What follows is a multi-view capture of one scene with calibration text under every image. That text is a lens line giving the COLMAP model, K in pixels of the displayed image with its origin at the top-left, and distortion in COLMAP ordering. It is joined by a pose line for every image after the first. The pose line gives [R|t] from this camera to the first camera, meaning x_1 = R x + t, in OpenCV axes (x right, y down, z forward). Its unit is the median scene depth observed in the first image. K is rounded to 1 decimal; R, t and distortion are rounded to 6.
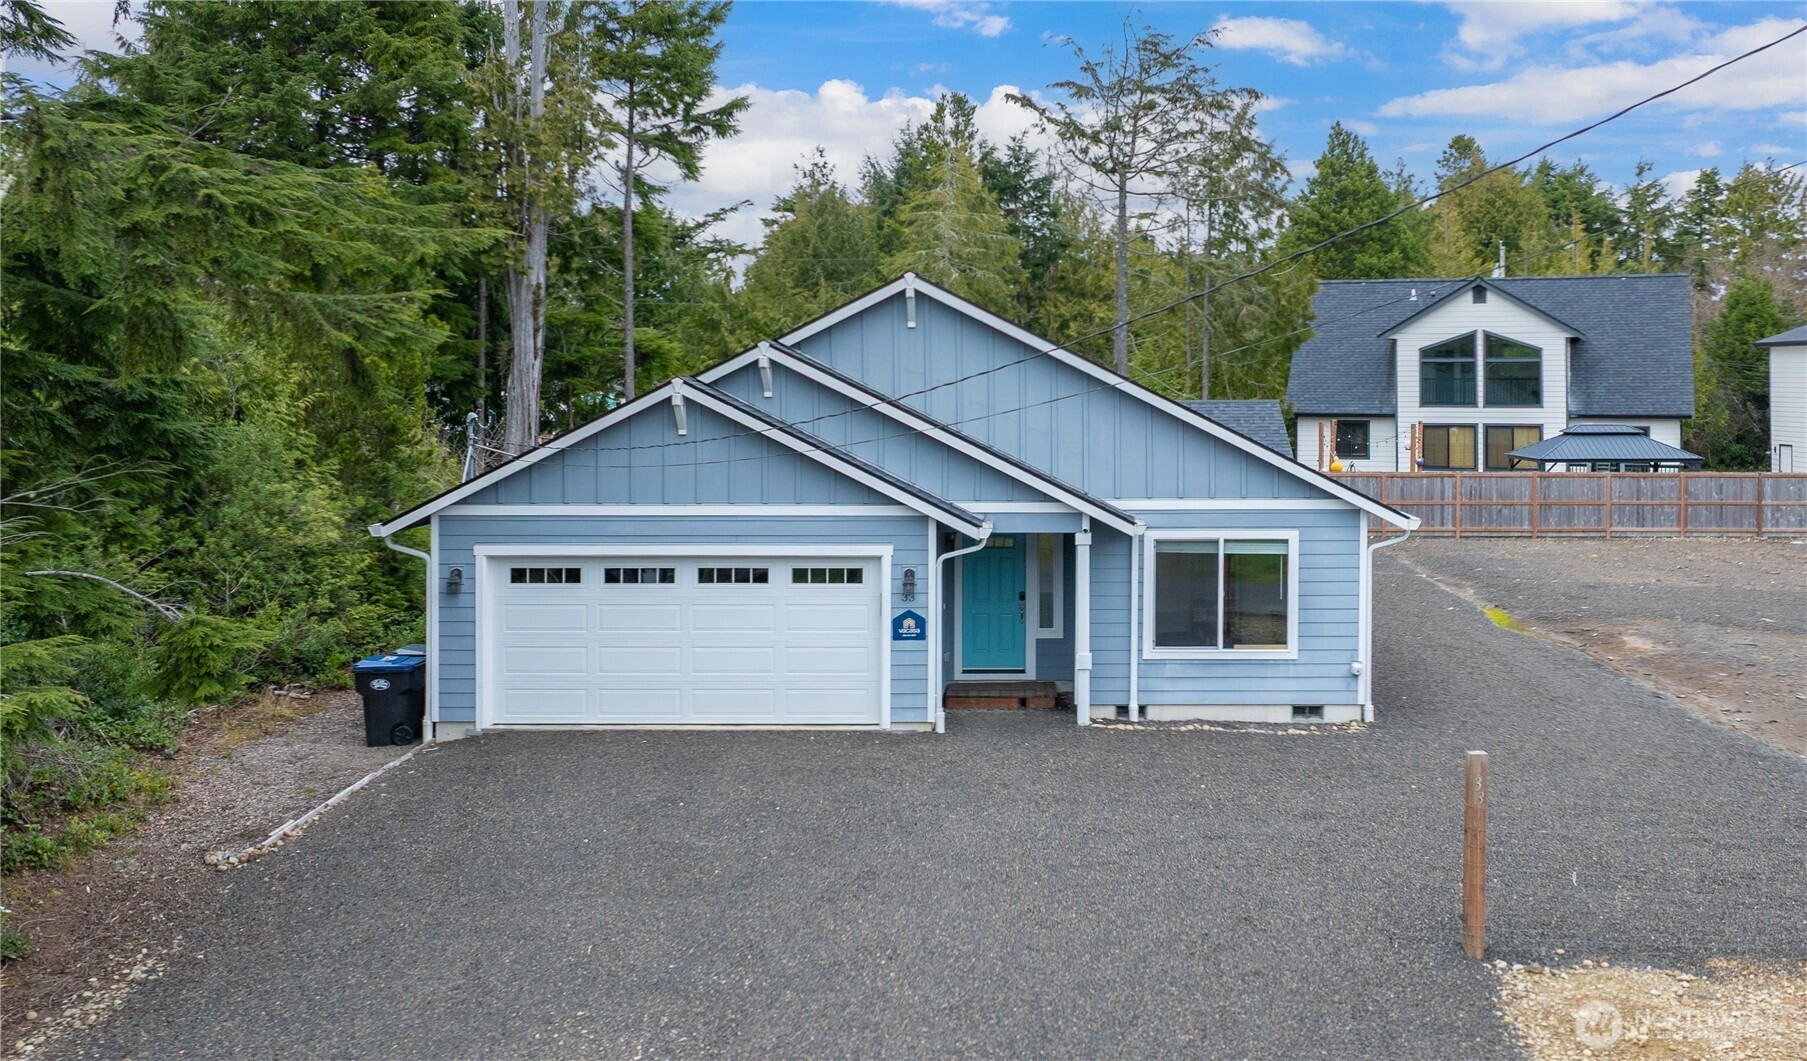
lens RADIAL K [[1758.7, 0, 903.5], [0, 1758.7, 530.5], [0, 0, 1]] dist [-0.019315, -0.018097]
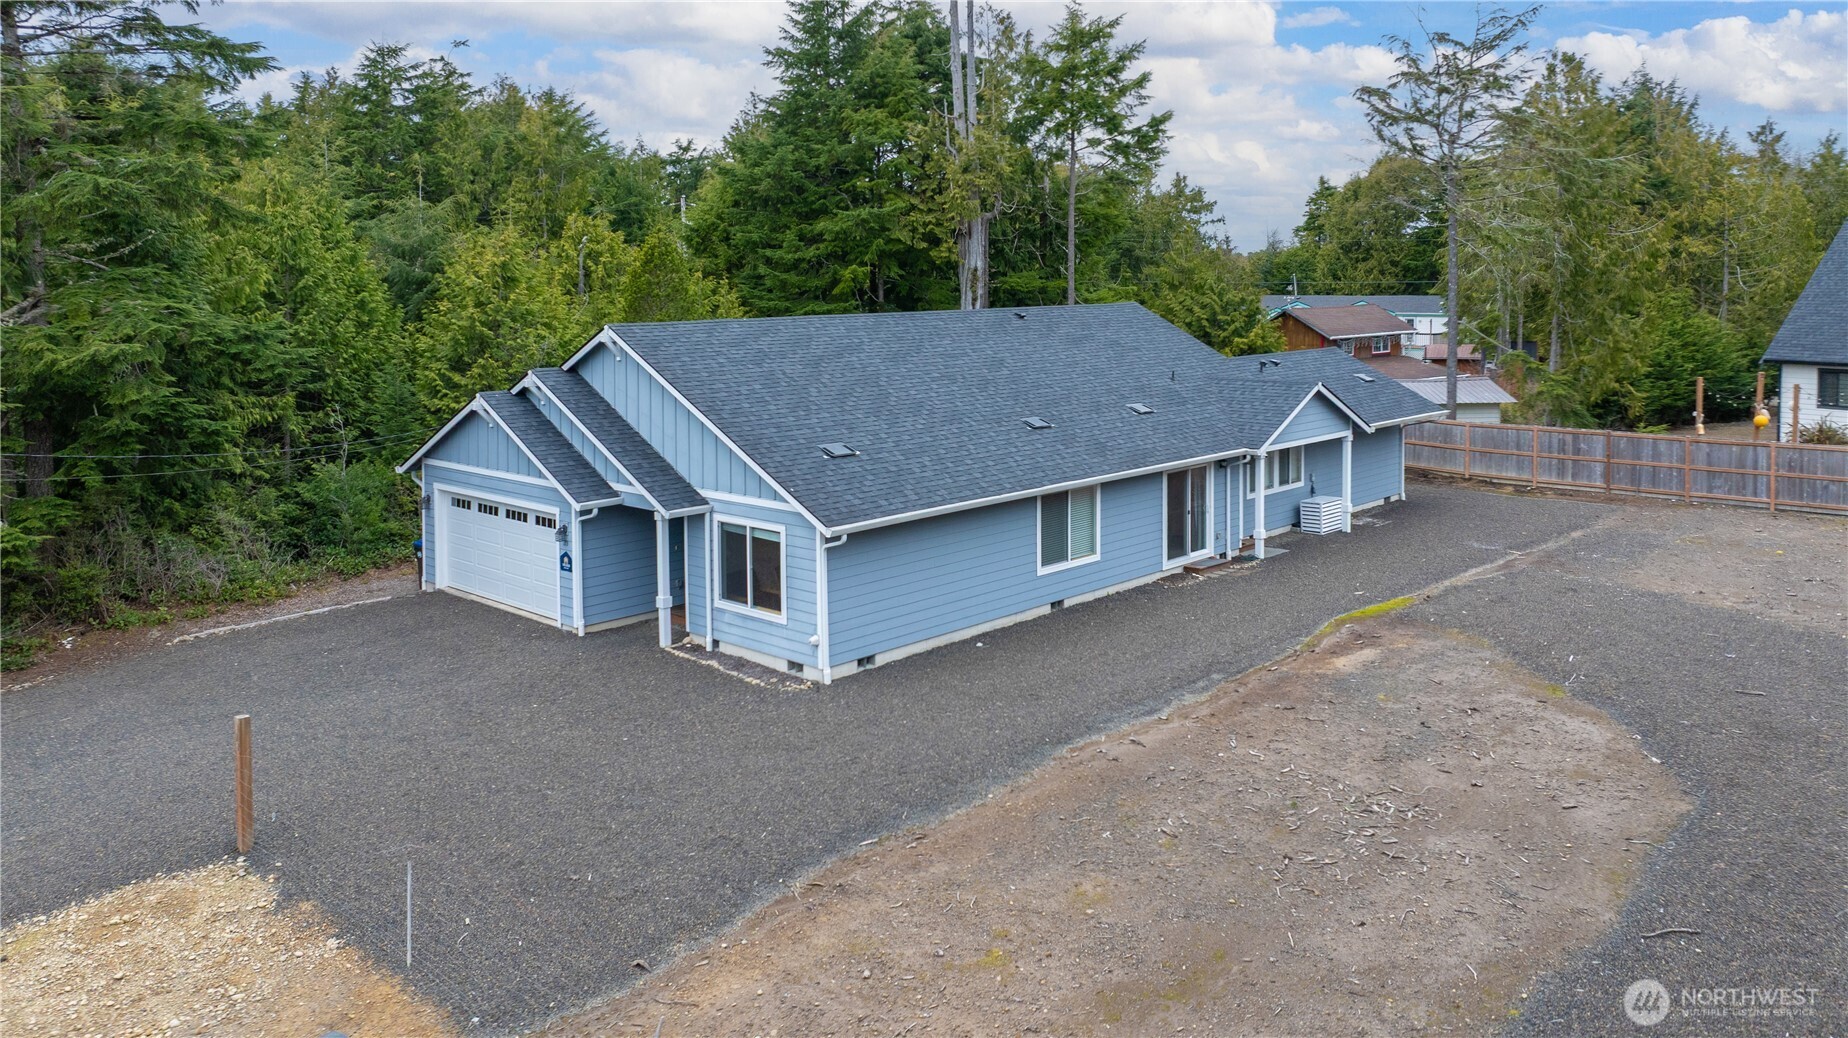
lens RADIAL K [[1295.7, 0, 900.4], [0, 1295.7, 392.3], [0, 0, 1]] dist [-0.006718, -0.001038]
pose [[0.738984, 0.047534, -0.672044, 0.922705], [-0.038989, 0.998854, 0.027777, -0.129530], [0.672594, 0.005676, 0.739990, 0.341161]]
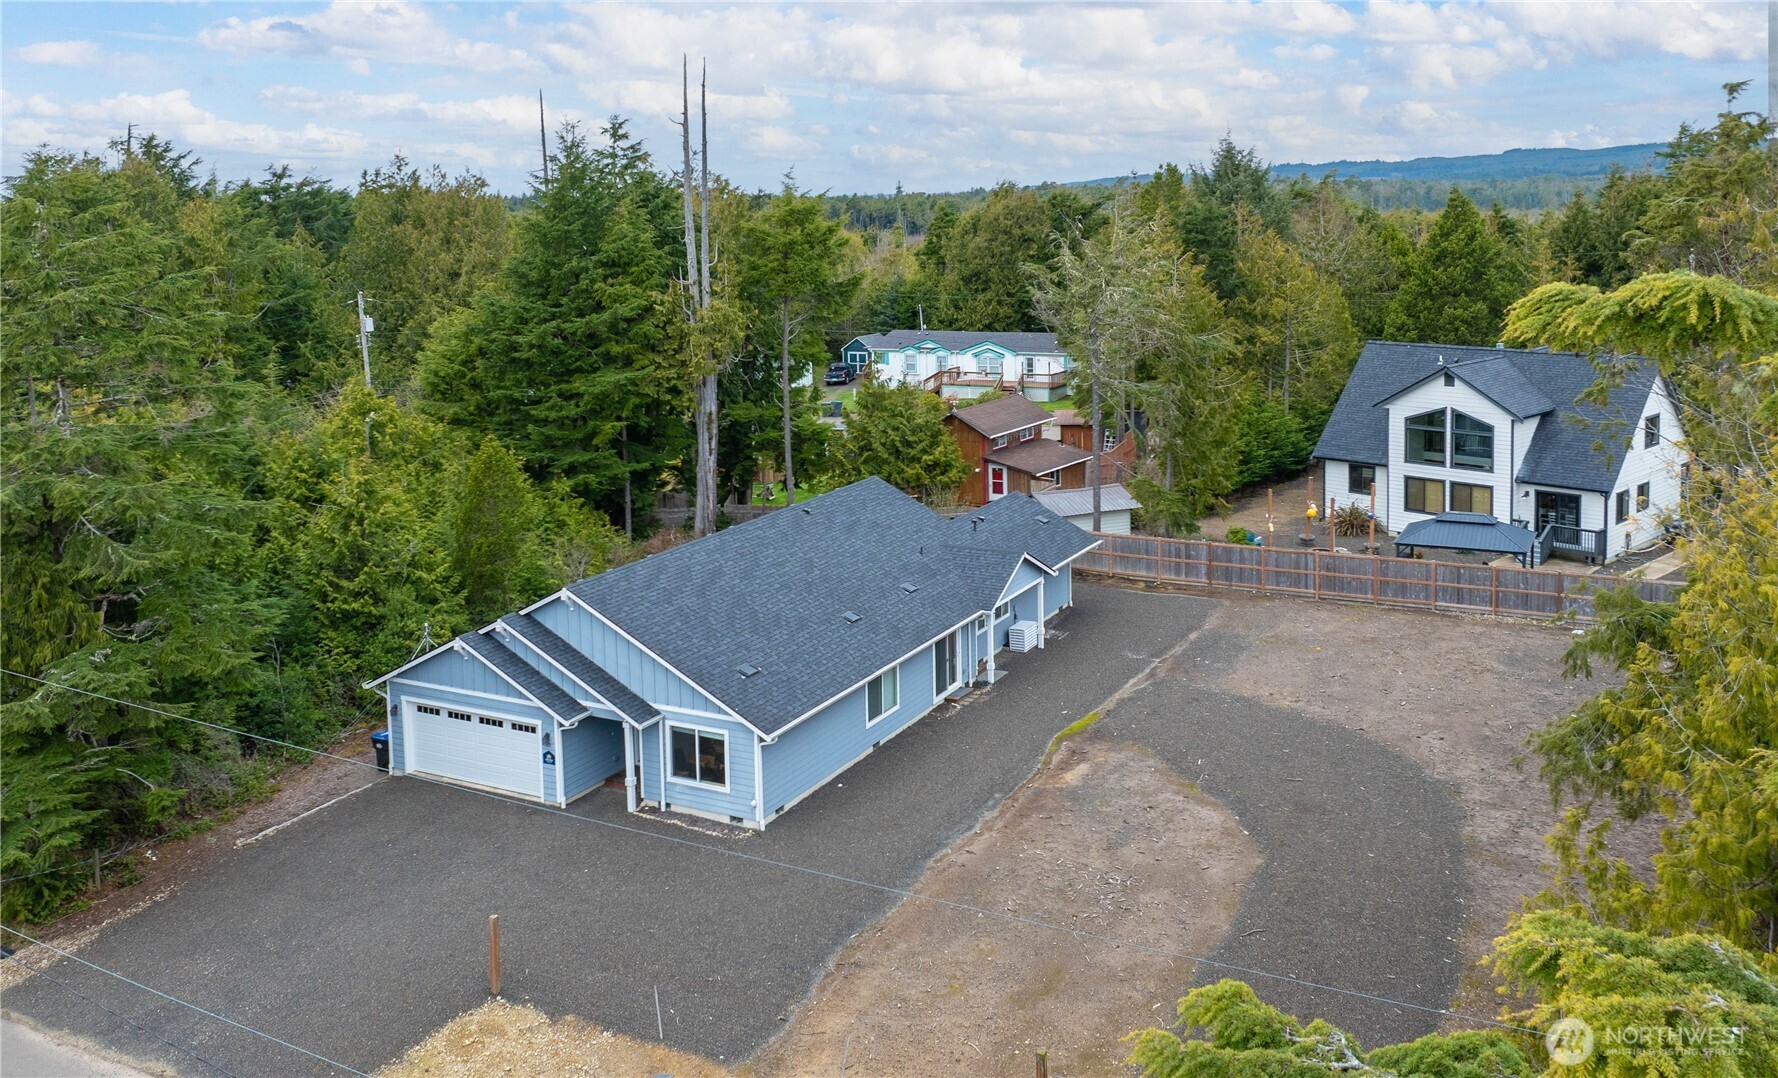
lens RADIAL K [[1470.1, 0, 785.2], [0, 1470.1, 413.3], [0, 0, 1]] dist [0.026741, -0.109473]
pose [[0.874415, 0.030848, -0.484196, 1.071562], [0.004708, 0.997390, 0.072046, -0.476035], [0.485155, -0.065278, 0.871988, -0.397852]]
